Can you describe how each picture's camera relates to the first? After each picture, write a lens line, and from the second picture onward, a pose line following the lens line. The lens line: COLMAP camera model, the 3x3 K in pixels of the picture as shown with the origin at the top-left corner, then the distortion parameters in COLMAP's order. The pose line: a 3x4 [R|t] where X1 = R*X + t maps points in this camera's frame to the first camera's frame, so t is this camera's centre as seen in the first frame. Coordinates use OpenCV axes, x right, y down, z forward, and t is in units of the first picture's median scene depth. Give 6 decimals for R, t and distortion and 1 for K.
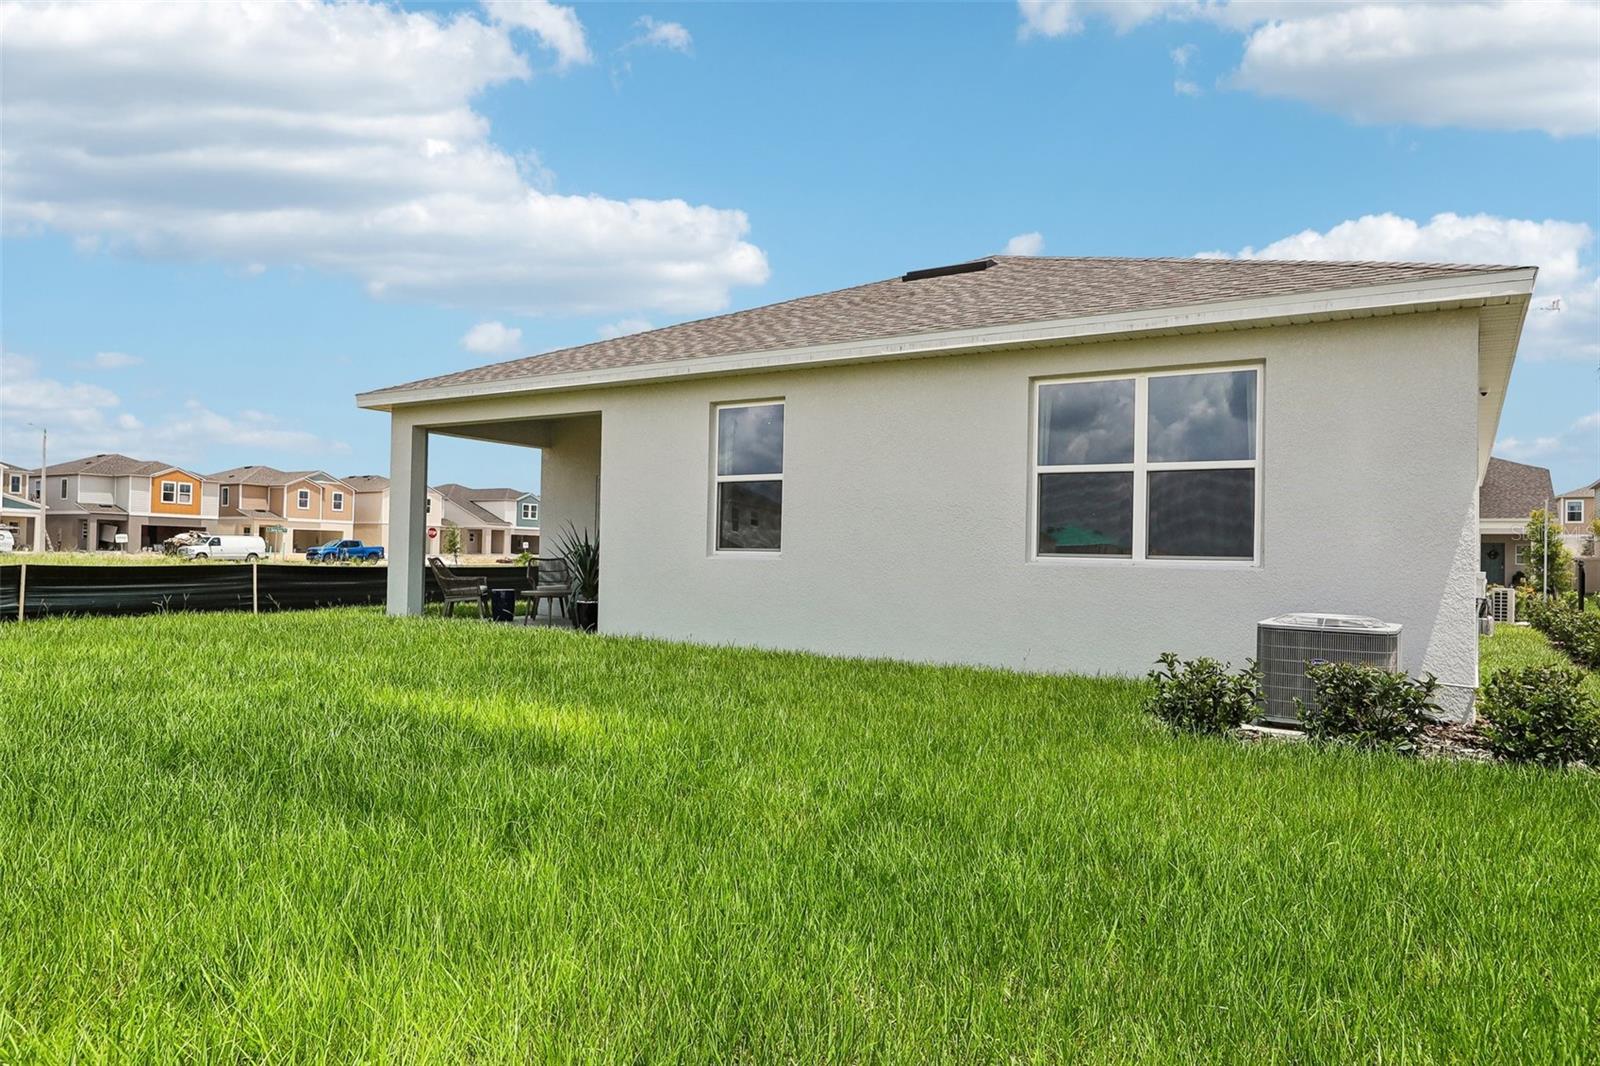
lens RADIAL K [[1007.7, 0, 797.3], [0, 1007.7, 533.4], [0, 0, 1]] dist [0.015452, 0.000714]
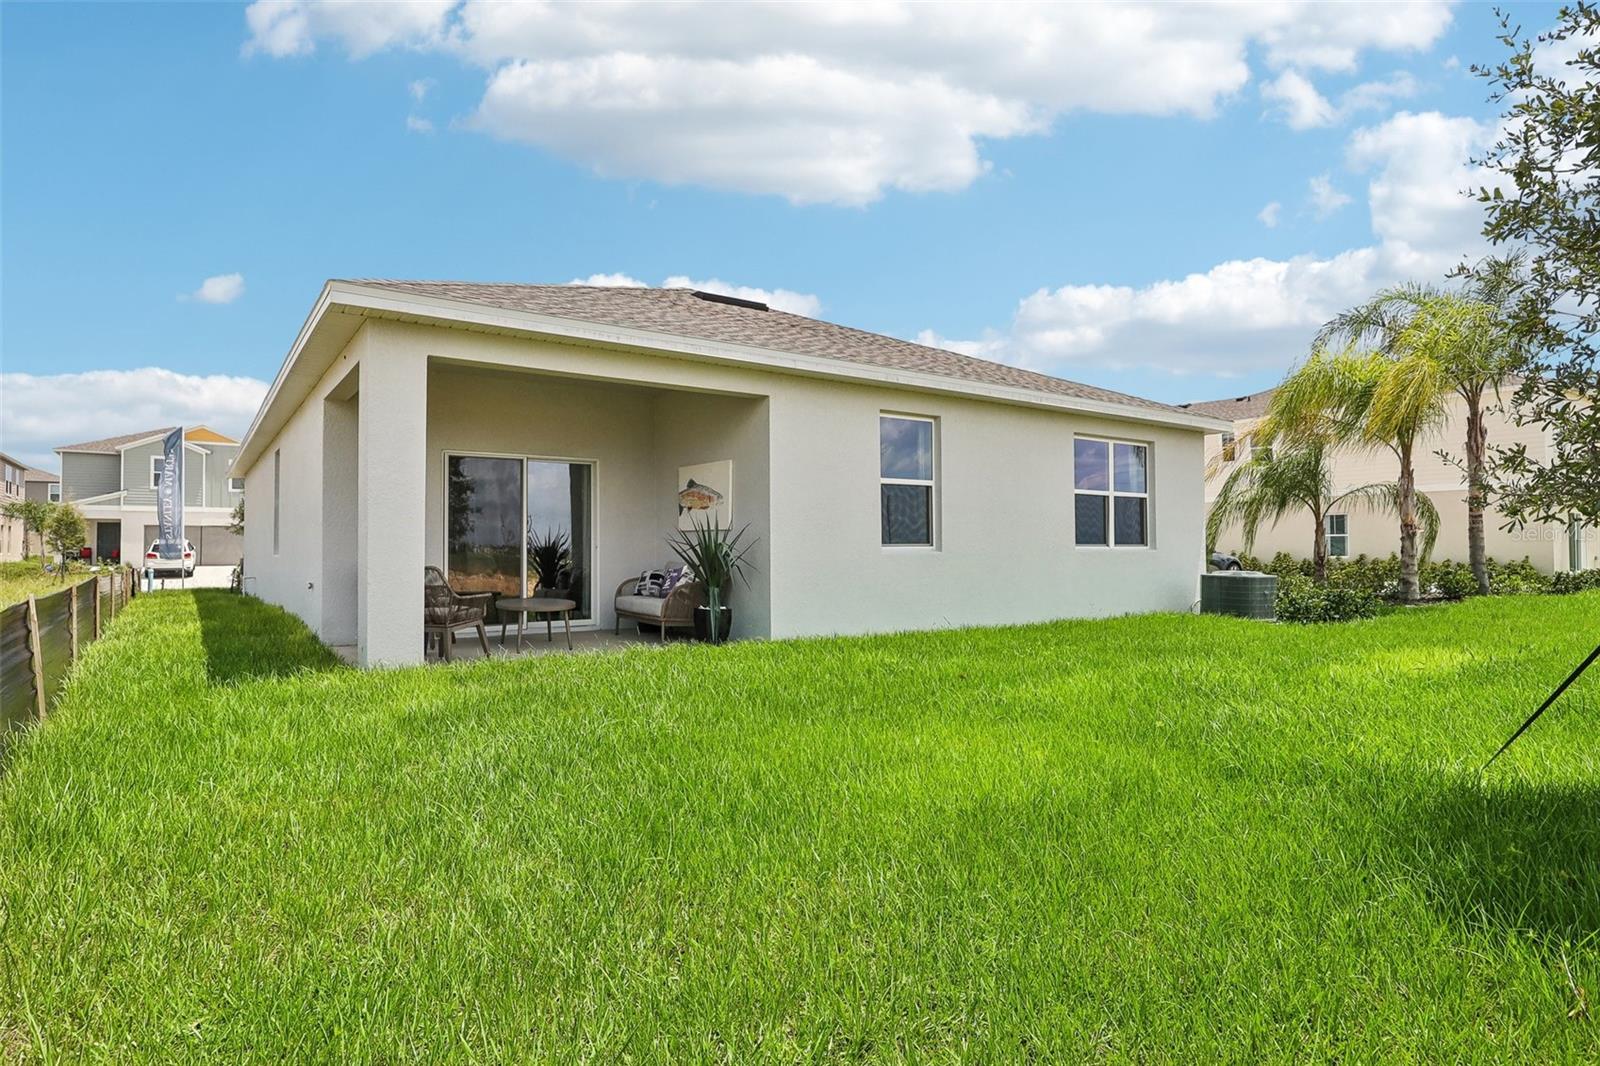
lens RADIAL K [[882.9, 0, 785.4], [0, 882.9, 526.1], [0, 0, 1]] dist [0.000511, 0.000016]
pose [[0.379395, -0.002639, 0.925231, -0.966923], [-0.014738, 0.999852, 0.008895, -0.011683], [-0.925117, -0.017011, 0.379300, 0.708463]]
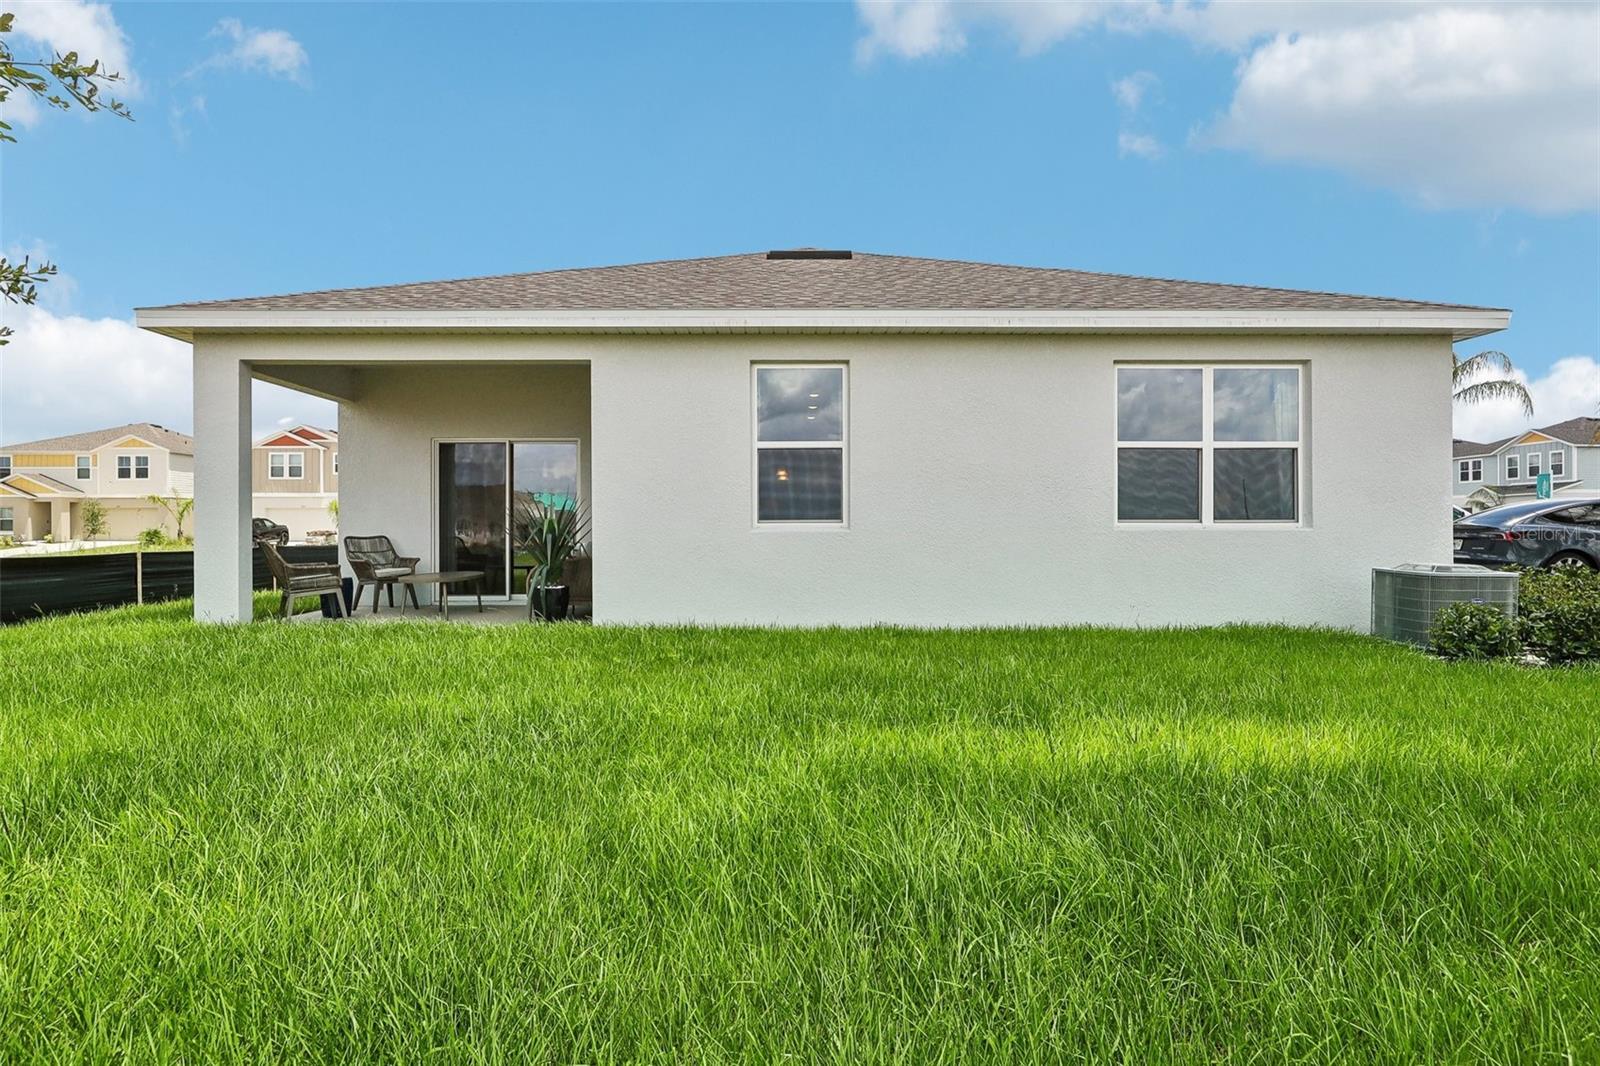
lens RADIAL K [[882.9, 0, 796.0], [0, 882.9, 544.3], [0, 0, 1]] dist [0.000511, 0.000016]
pose [[0.849113, -0.031652, 0.527262, -0.460021], [0.006249, 0.998735, 0.049891, -0.003459], [-0.528174, -0.039068, 0.848237, 0.284486]]
